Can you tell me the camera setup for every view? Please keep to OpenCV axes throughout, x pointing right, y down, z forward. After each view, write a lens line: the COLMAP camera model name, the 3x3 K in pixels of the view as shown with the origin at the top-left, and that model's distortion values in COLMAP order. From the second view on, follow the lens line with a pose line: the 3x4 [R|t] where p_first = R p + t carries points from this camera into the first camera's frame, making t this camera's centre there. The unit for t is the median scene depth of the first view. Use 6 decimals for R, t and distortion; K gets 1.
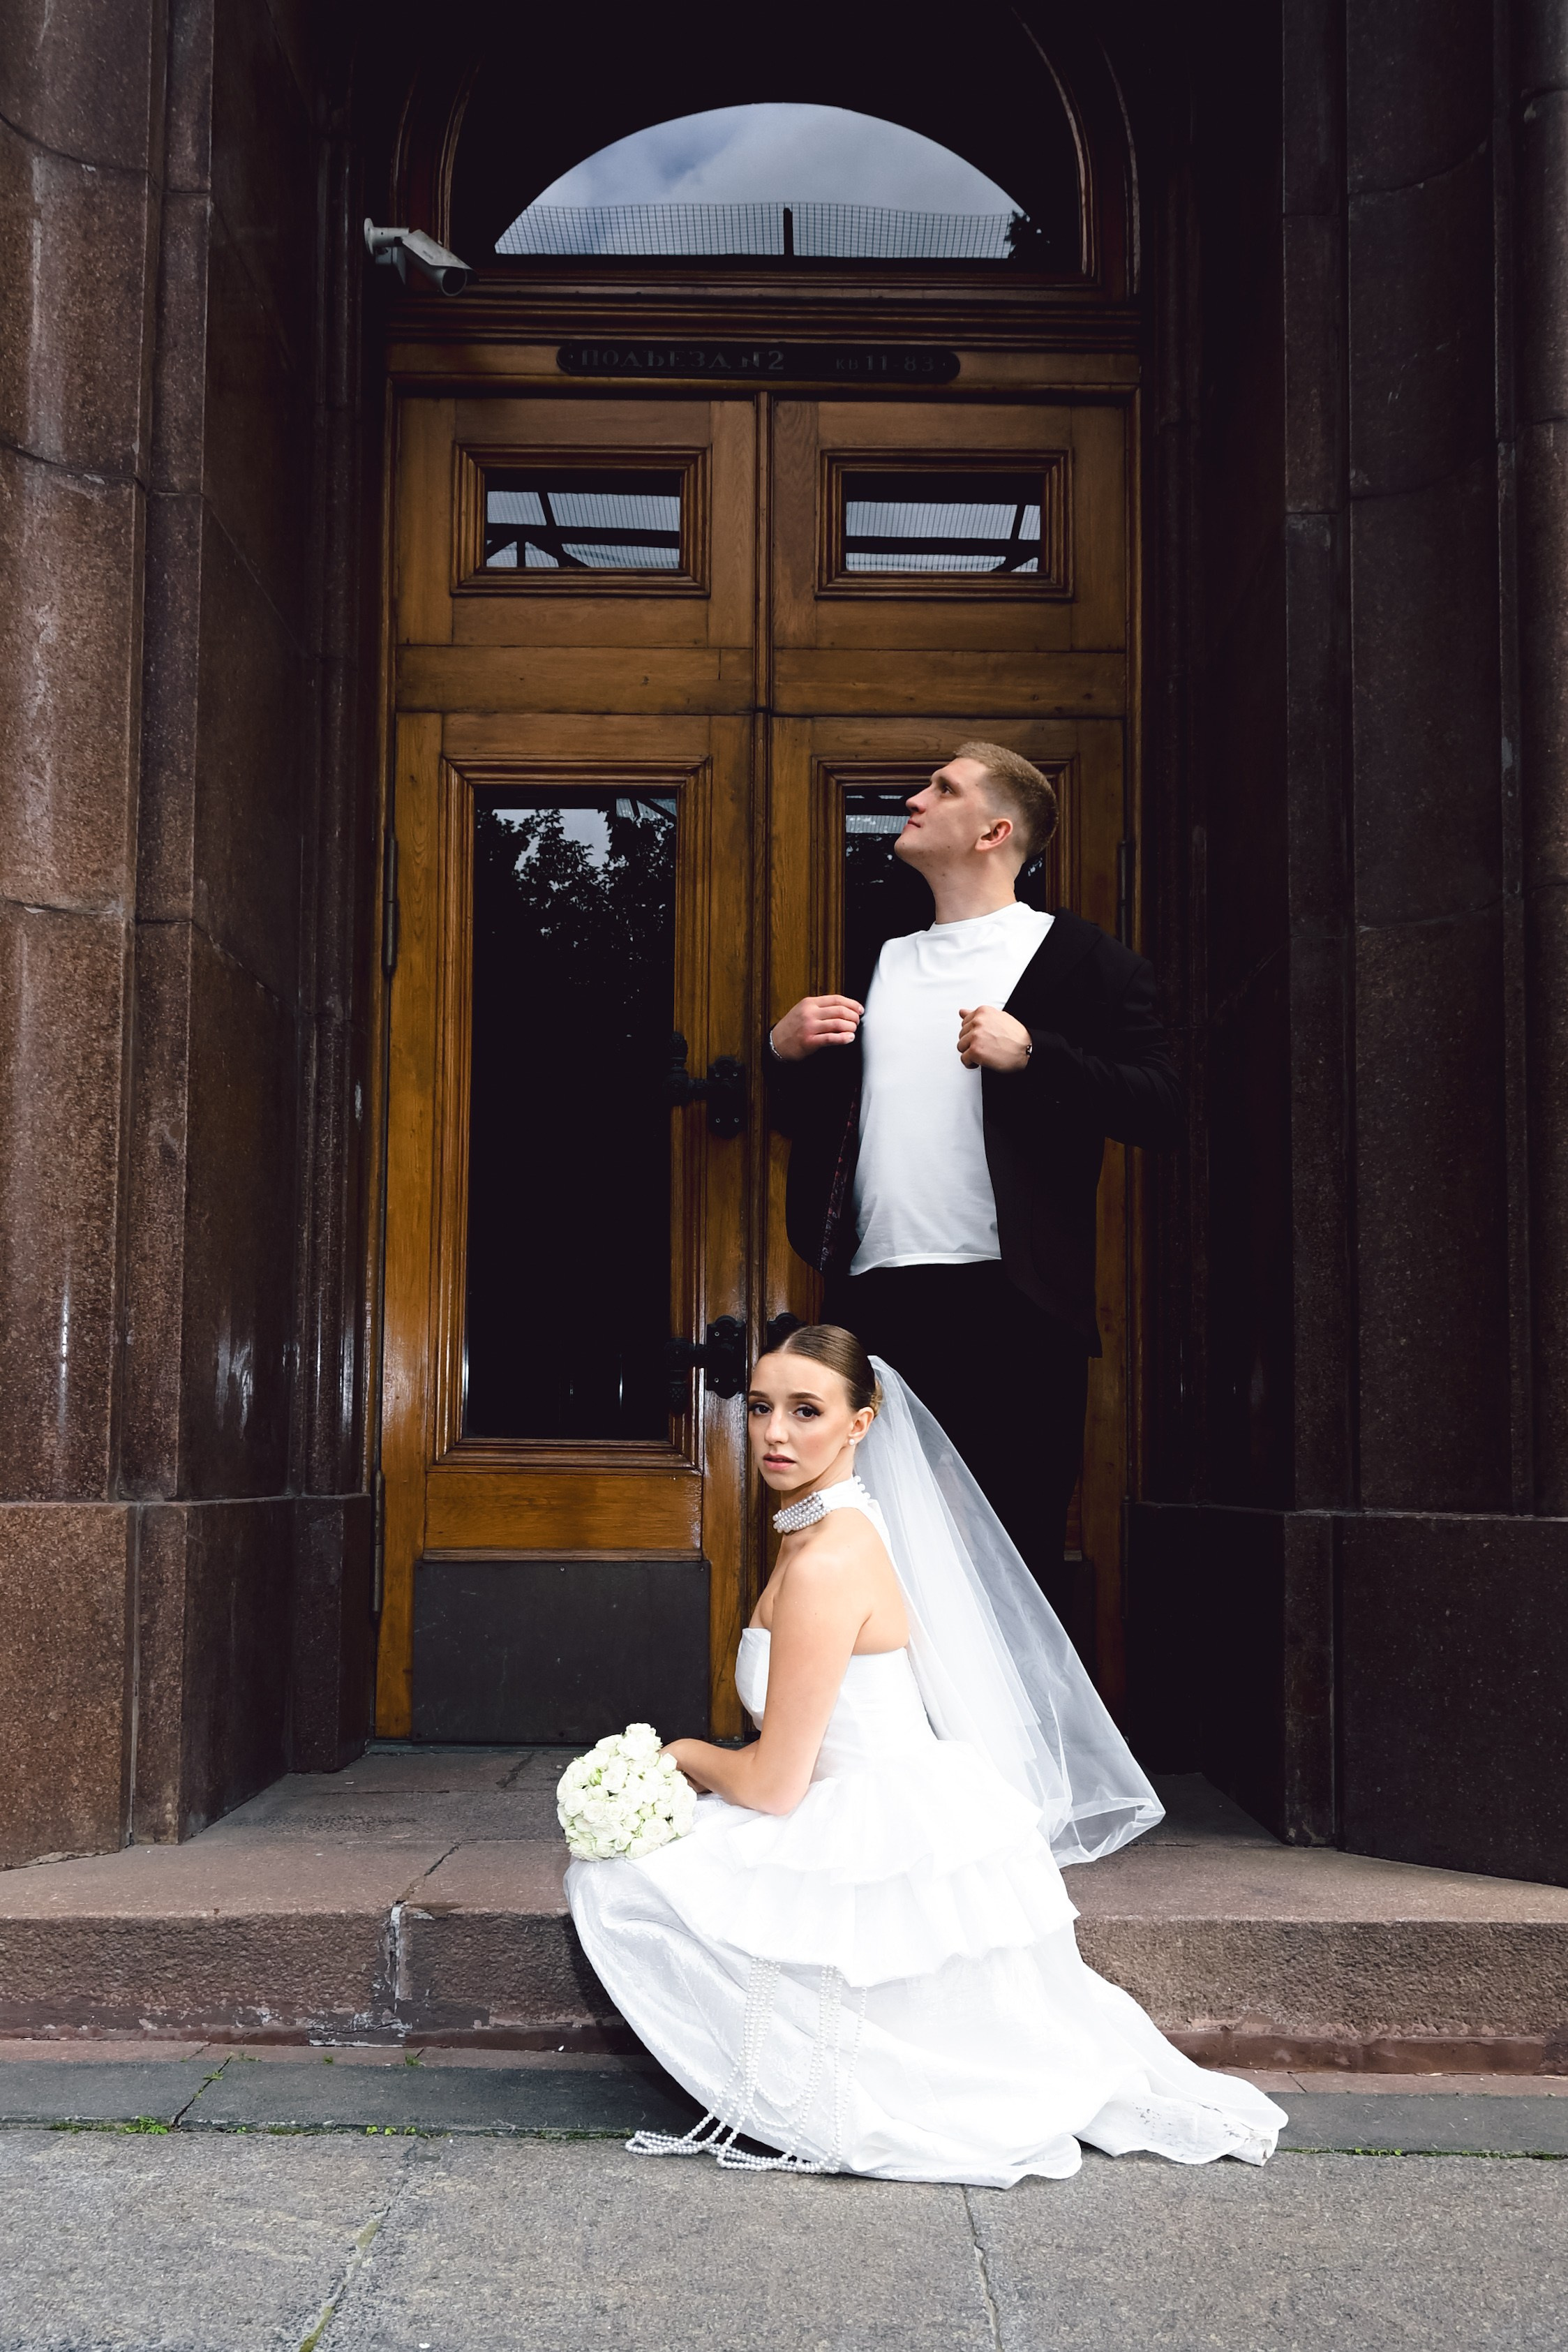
lens RADIAL K [[2020.5, 0, 768.6], [0, 2020.5, 1292.2], [0, 0, 1]] dist [0.020486, 0.013352]
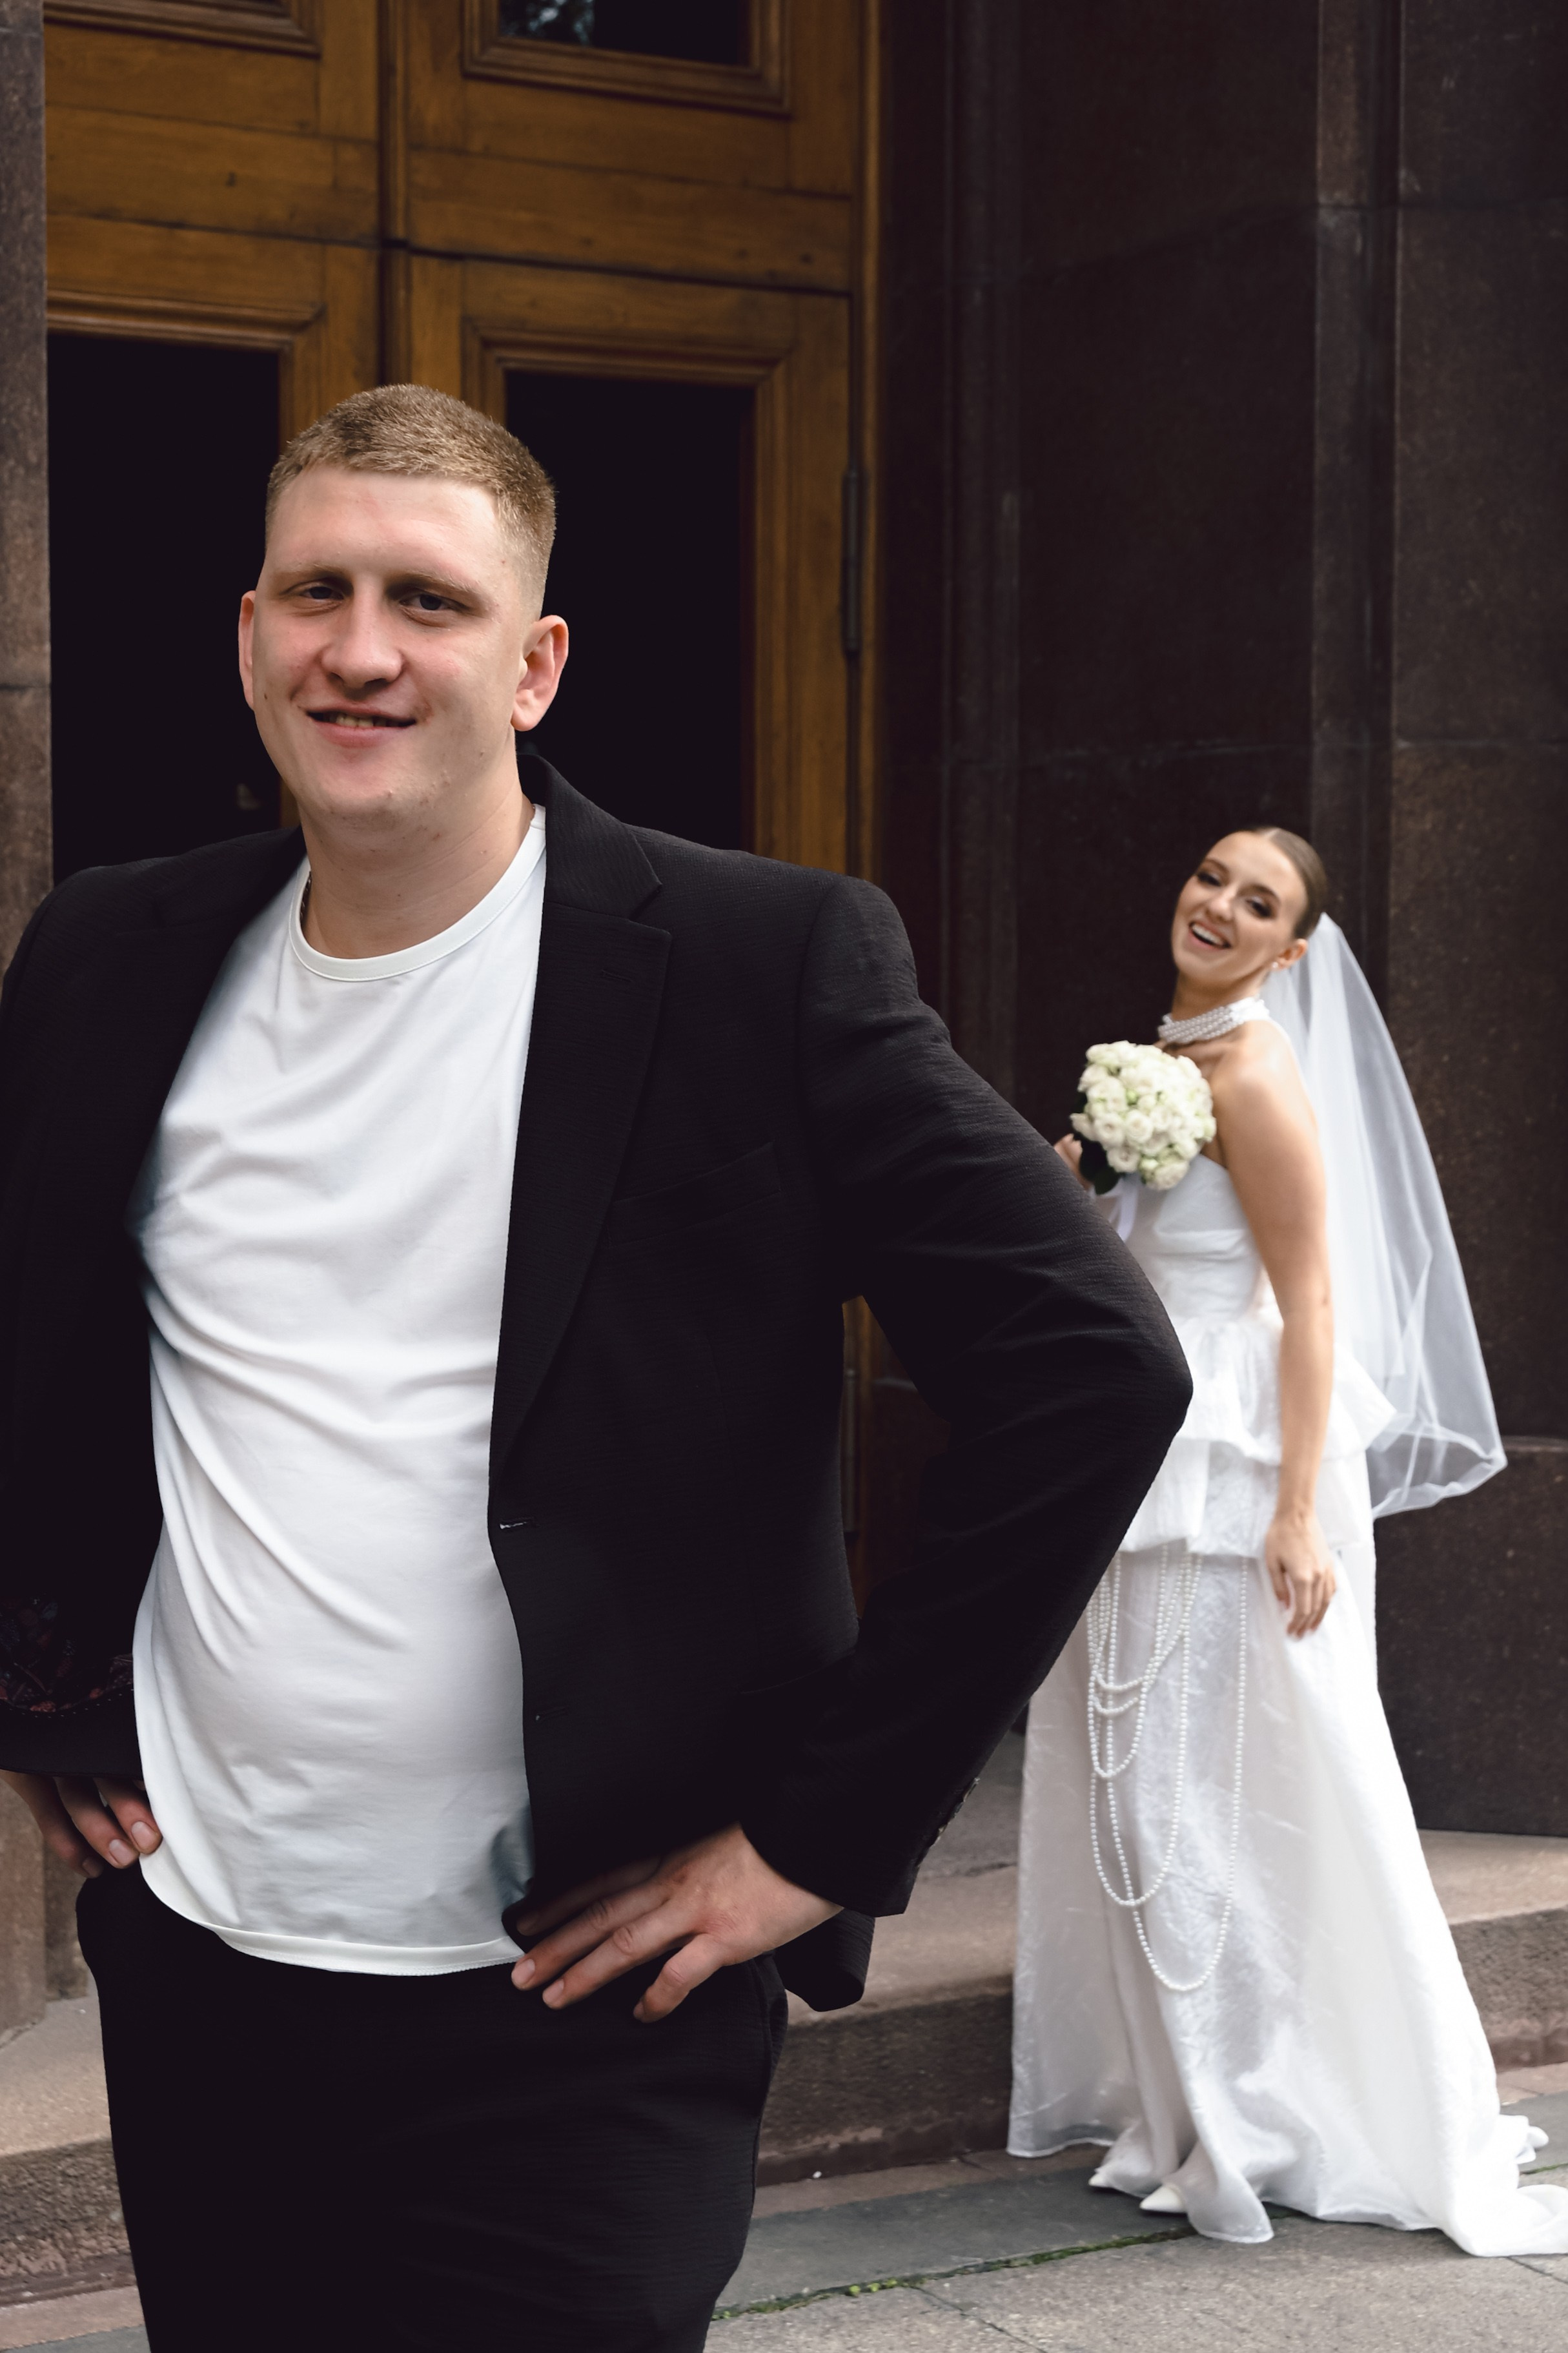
lens RADIAL K [[3598.2, 0, 777.7], [0, 3598.2, 1183.3], [0, 0, 1]] dist [0.049333, 0.000000]
pose [[0.880540, -0.027269, 0.473186, -0.627432], [-0.030595, 0.992991, 0.114157, -0.158043], [-0.472982, -0.114997, 0.873535, -0.193874]]
